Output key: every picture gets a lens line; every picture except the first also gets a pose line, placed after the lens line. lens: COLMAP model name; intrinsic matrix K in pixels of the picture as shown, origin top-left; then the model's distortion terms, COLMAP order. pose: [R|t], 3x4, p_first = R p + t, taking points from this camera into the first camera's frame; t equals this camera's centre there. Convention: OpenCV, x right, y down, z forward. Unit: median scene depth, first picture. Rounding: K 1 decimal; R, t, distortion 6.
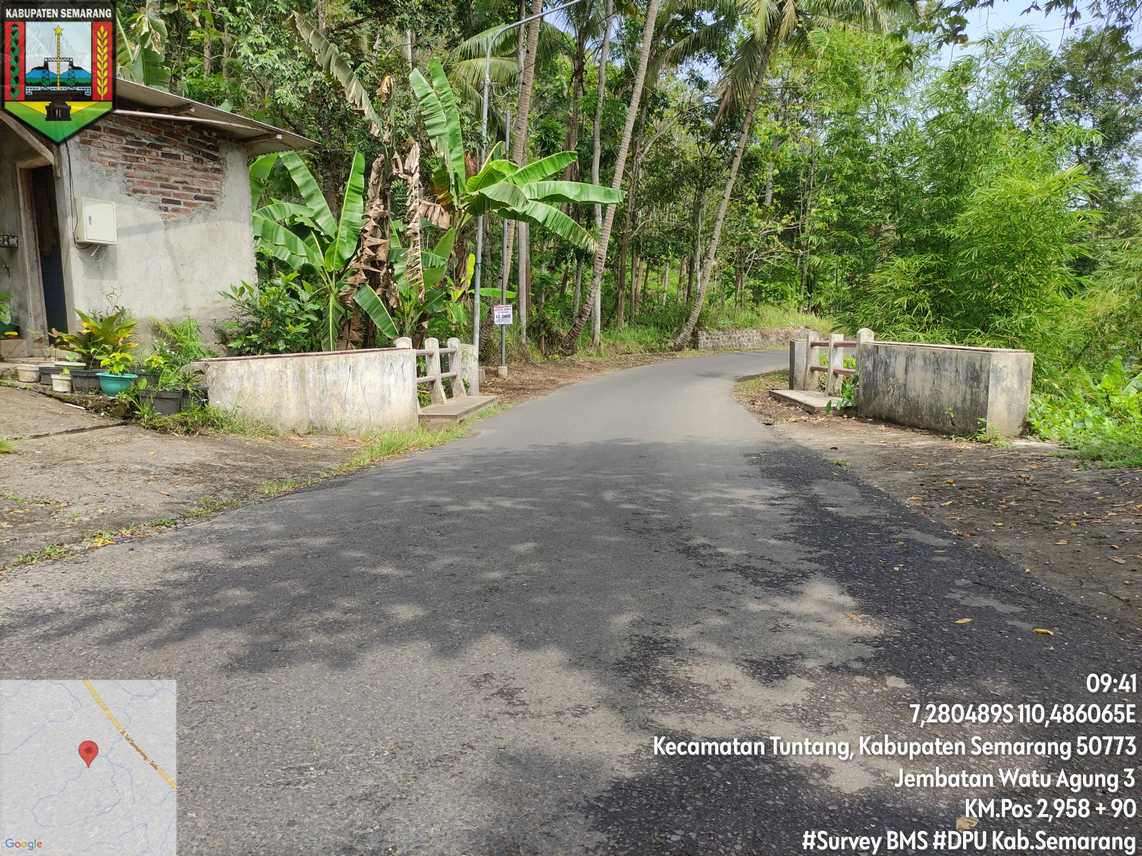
lens RADIAL K [[841.5, 0, 569.4], [0, 841.5, 414.8], [0, 0, 1]] dist [0.047184, -0.038394]
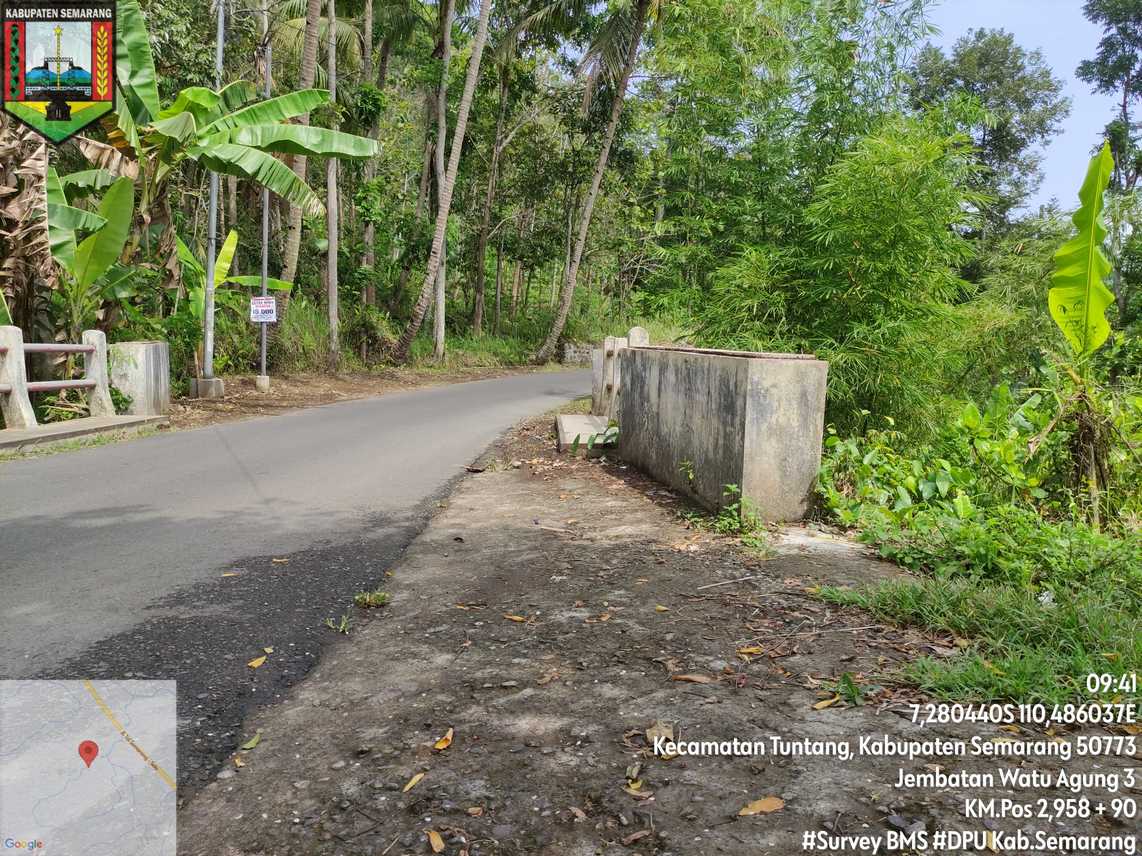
lens RADIAL K [[841.5, 0, 565.4], [0, 841.5, 427.3], [0, 0, 1]] dist [0.047184, -0.038394]
pose [[0.995718, 0.016242, 0.091005, 0.178004], [-0.015901, 0.999864, -0.004479, -0.014223], [-0.091066, 0.003012, 0.995840, 0.263392]]
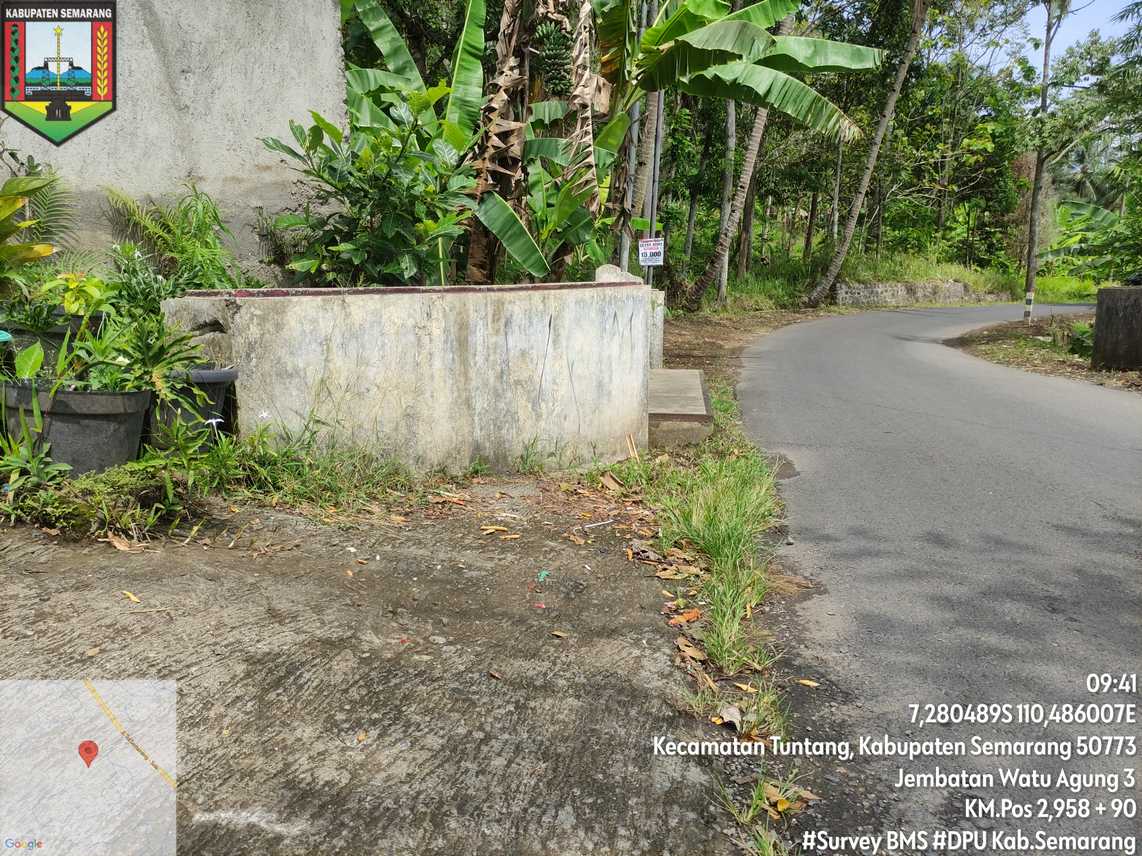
lens RADIAL K [[841.5, 0, 565.7], [0, 841.5, 426.9], [0, 0, 1]] dist [0.047184, -0.038394]
pose [[0.997894, 0.020963, -0.061385, -0.143306], [-0.017006, 0.997786, 0.064288, -0.018087], [0.062597, -0.063109, 0.996042, 0.351957]]
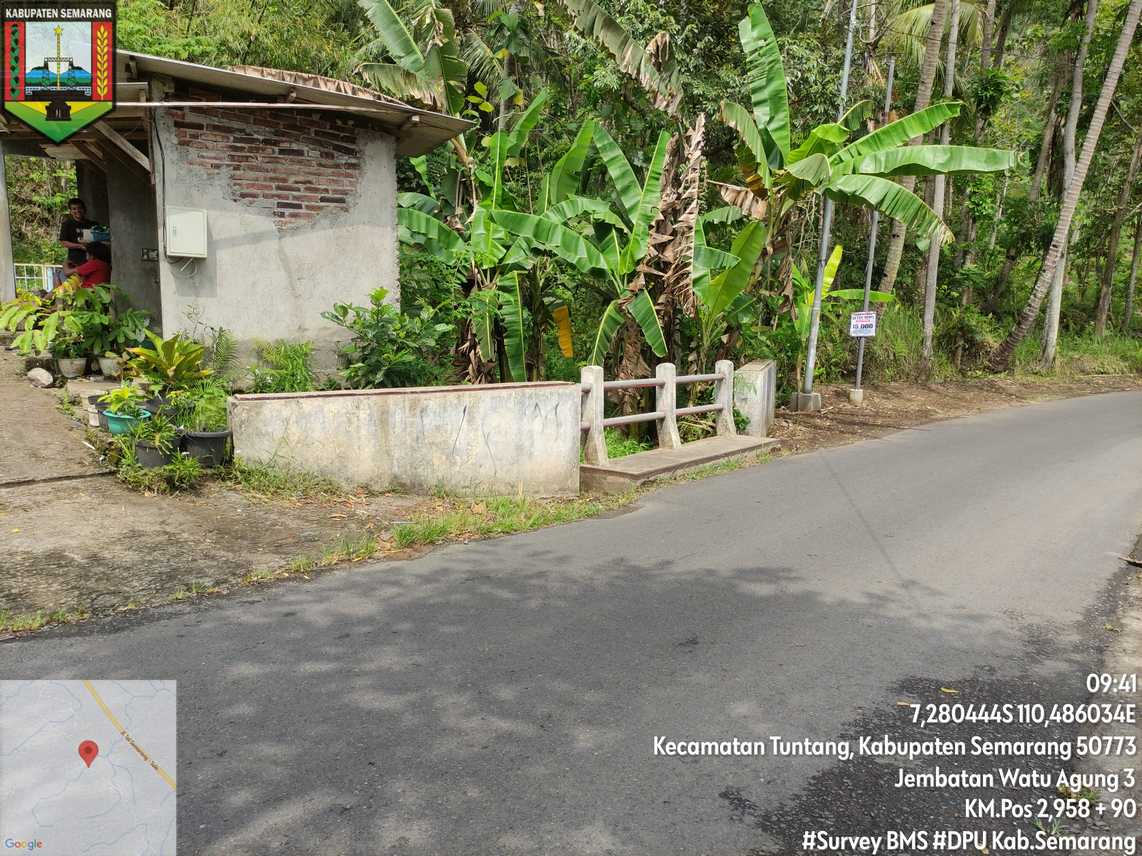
lens RADIAL K [[841.5, 0, 572.0], [0, 841.5, 420.6], [0, 0, 1]] dist [0.047184, -0.038394]
pose [[0.850823, 0.087295, -0.518150, 0.146499], [-0.077593, 0.996166, 0.040417, -0.054235], [0.519691, 0.005818, 0.854334, 0.249837]]
